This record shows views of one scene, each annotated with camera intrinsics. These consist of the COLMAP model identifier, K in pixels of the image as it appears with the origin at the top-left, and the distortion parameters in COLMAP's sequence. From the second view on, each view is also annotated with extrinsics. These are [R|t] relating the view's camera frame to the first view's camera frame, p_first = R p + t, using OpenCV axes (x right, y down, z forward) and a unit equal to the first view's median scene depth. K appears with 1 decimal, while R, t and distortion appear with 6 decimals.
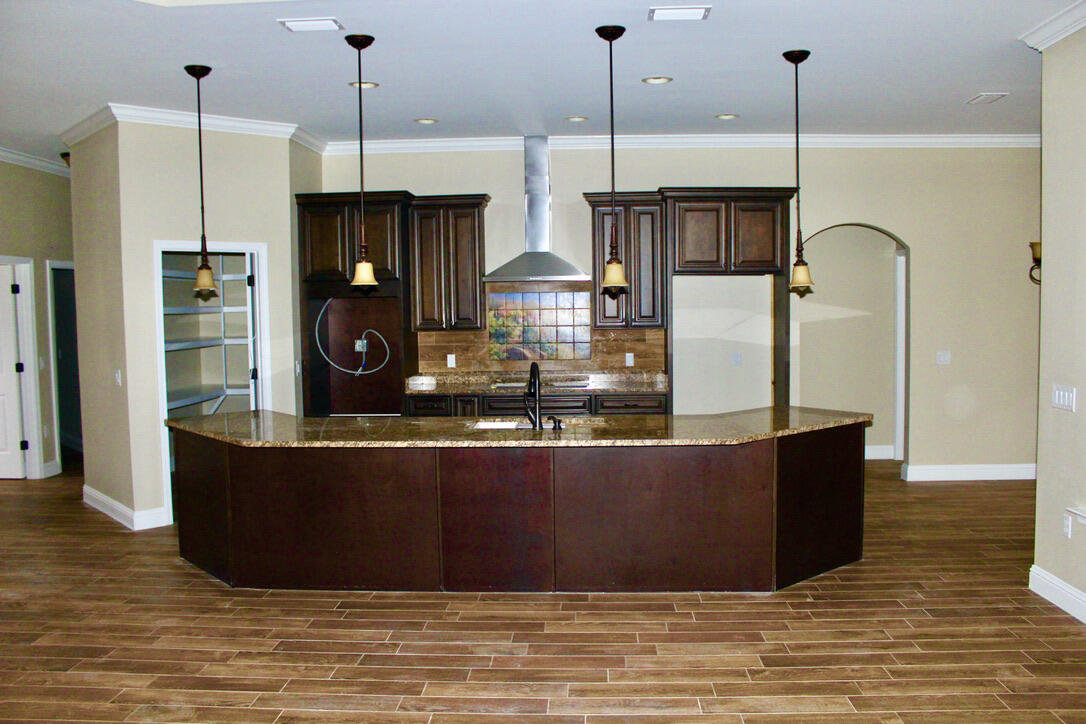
lens RADIAL K [[903.8, 0, 543.0], [0, 903.8, 362.0], [0, 0, 1]] dist [-0.185897, 0.222988]
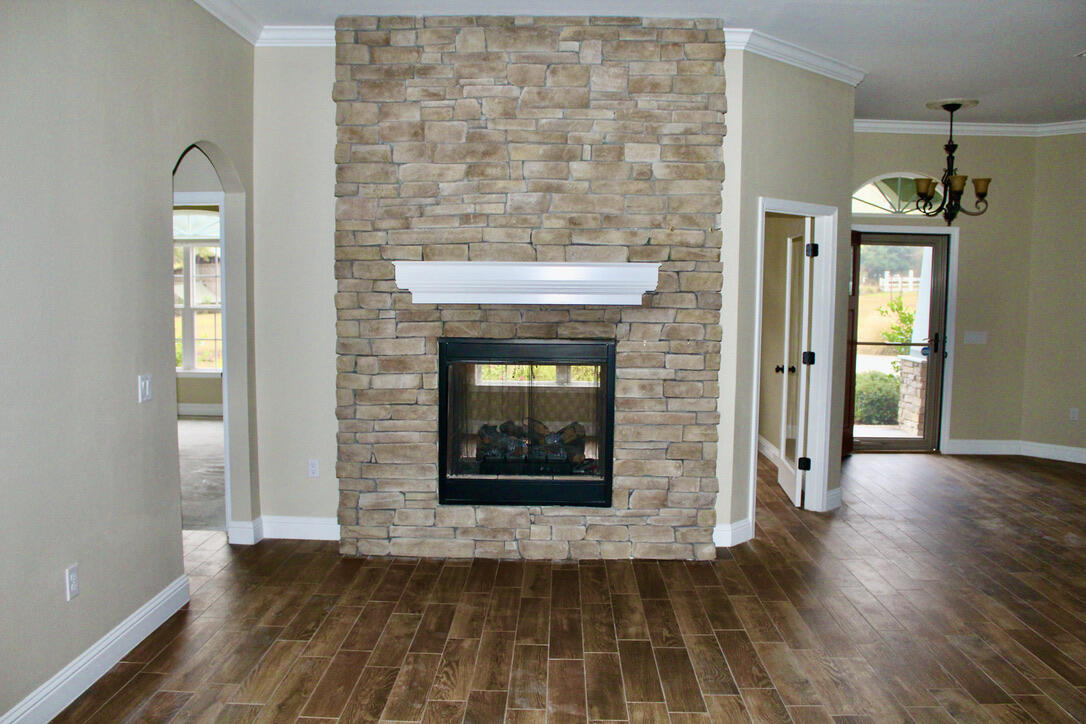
lens RADIAL K [[903.8, 0, 543.0], [0, 903.8, 362.0], [0, 0, 1]] dist [-0.185897, 0.222988]
pose [[0.027628, 0.096593, -0.994940, 0.451477], [-0.079287, 0.992396, 0.094145, -0.005377], [0.996469, 0.076284, 0.035077, 0.302466]]
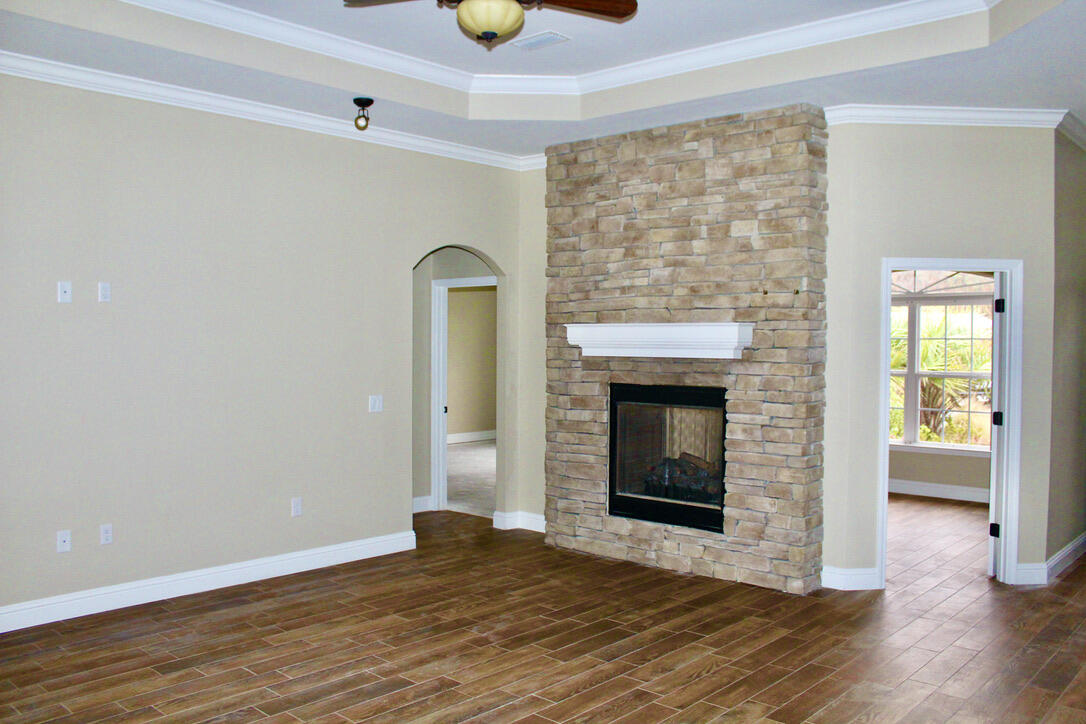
lens RADIAL K [[903.8, 0, 543.0], [0, 903.8, 362.0], [0, 0, 1]] dist [-0.185897, 0.222988]
pose [[-0.637768, 0.019459, -0.769983, 0.506288], [-0.058001, 0.995629, 0.073203, -0.050994], [0.768042, 0.091346, -0.633851, 1.016420]]
